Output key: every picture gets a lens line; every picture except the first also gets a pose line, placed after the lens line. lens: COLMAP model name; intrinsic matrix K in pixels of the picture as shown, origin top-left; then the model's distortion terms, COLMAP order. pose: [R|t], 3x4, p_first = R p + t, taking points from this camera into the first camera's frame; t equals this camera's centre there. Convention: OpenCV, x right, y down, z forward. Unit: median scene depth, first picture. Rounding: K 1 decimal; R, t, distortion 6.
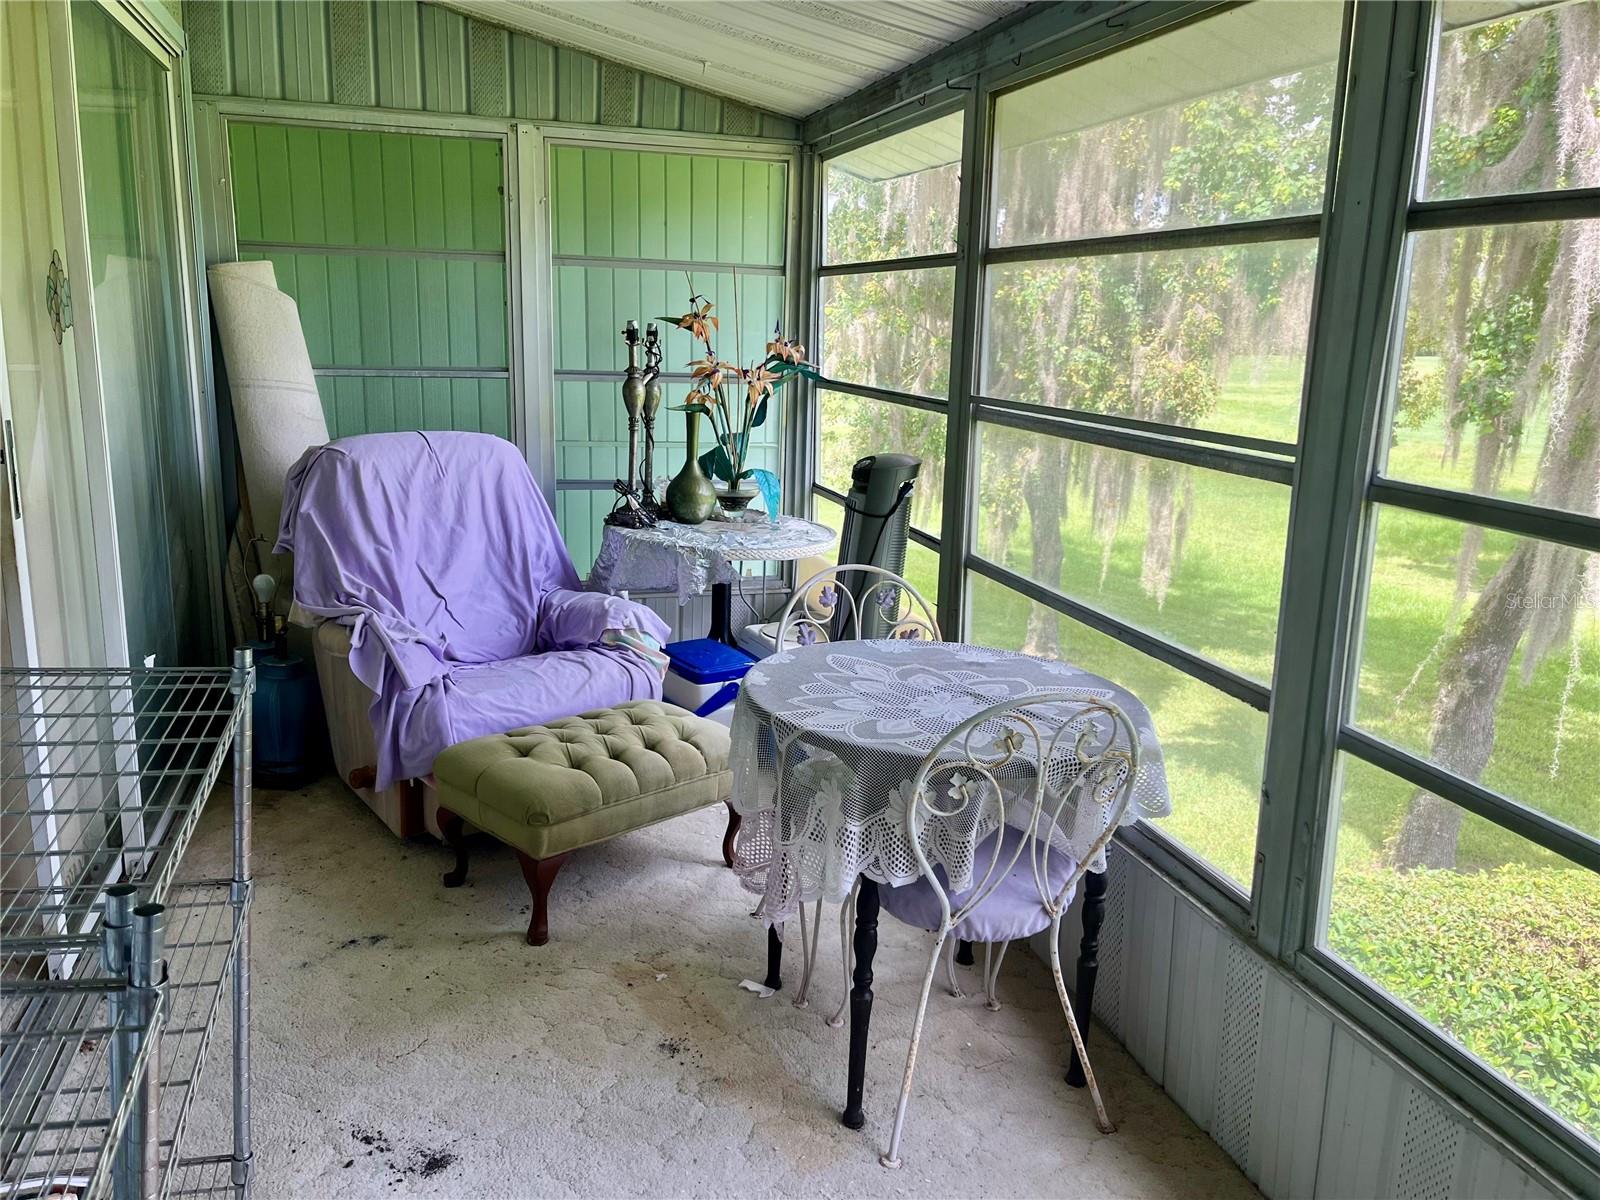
lens RADIAL K [[1247.7, 0, 800.0], [0, 1247.7, 600.0], [0, 0, 1]] dist [0.073182, 0.000760]
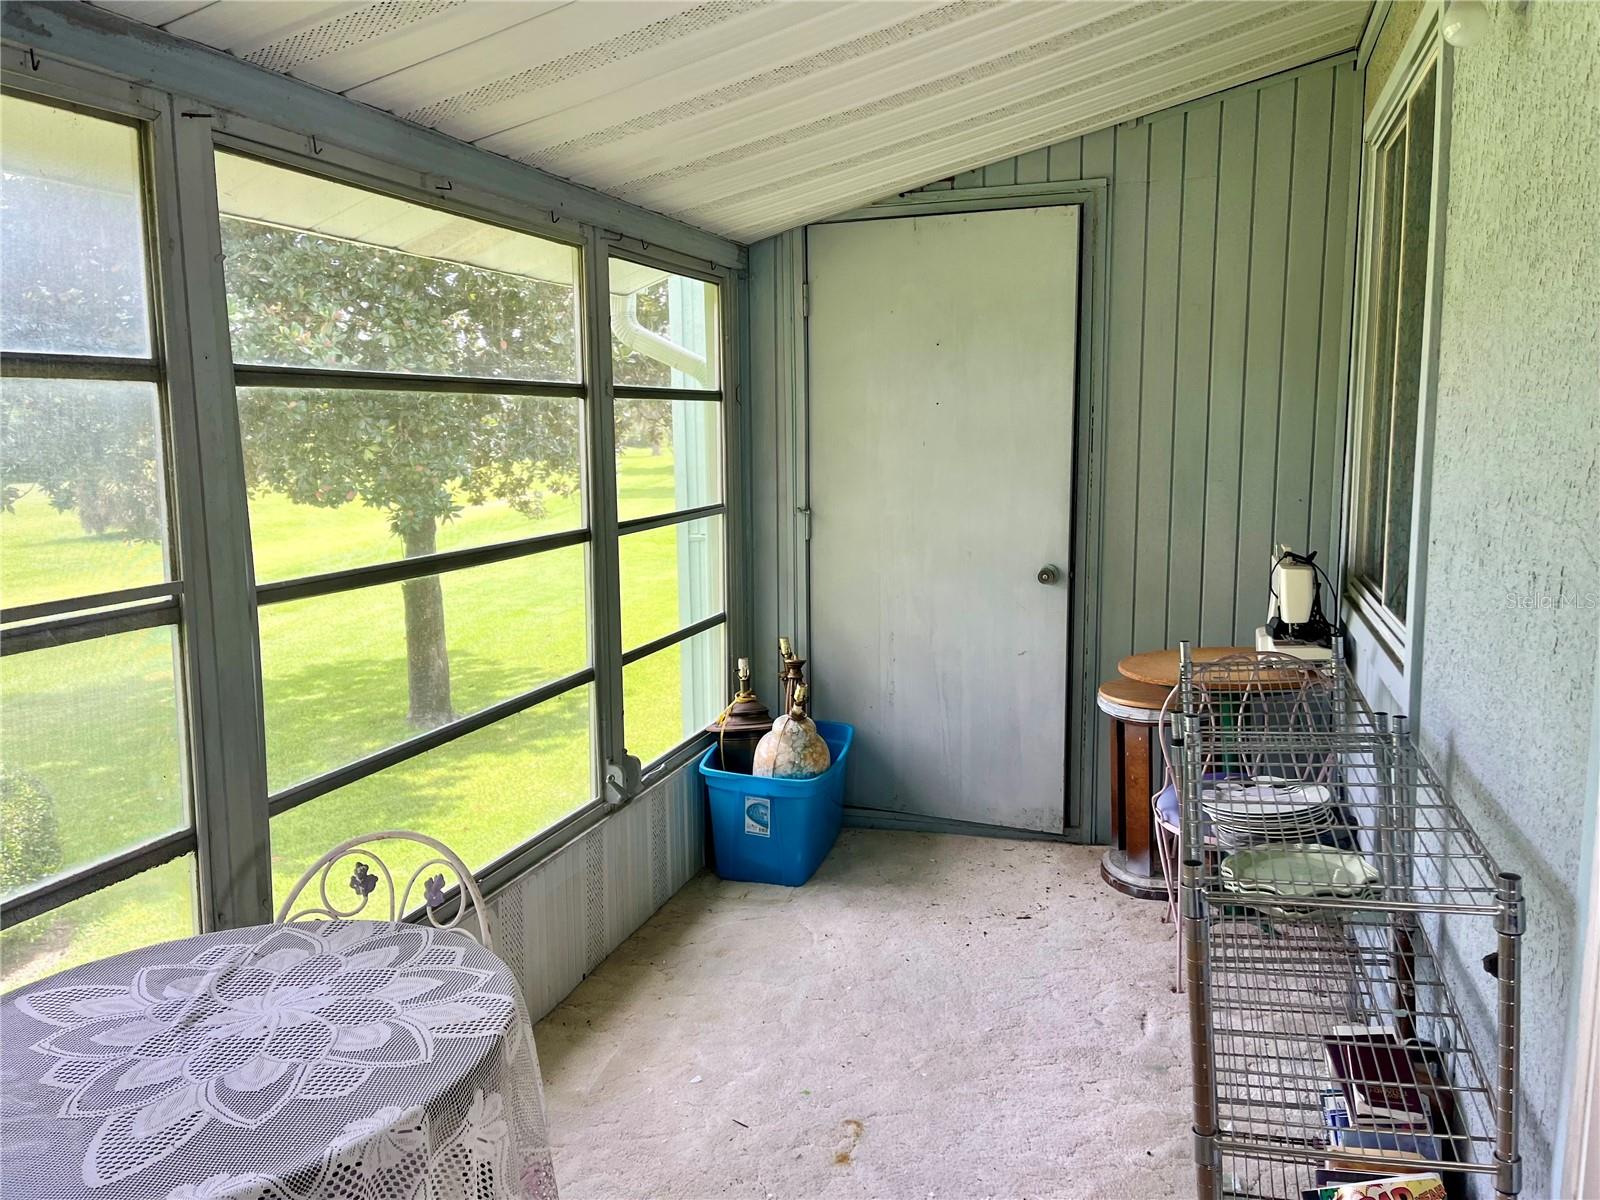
lens RADIAL K [[1247.7, 0, 800.0], [0, 1247.7, 600.0], [0, 0, 1]] dist [0.073182, 0.000760]
pose [[-0.821991, -0.093797, 0.561723, -0.532041], [0.122783, 0.933959, 0.335626, -0.350515], [-0.556107, 0.344851, -0.756190, 1.346166]]
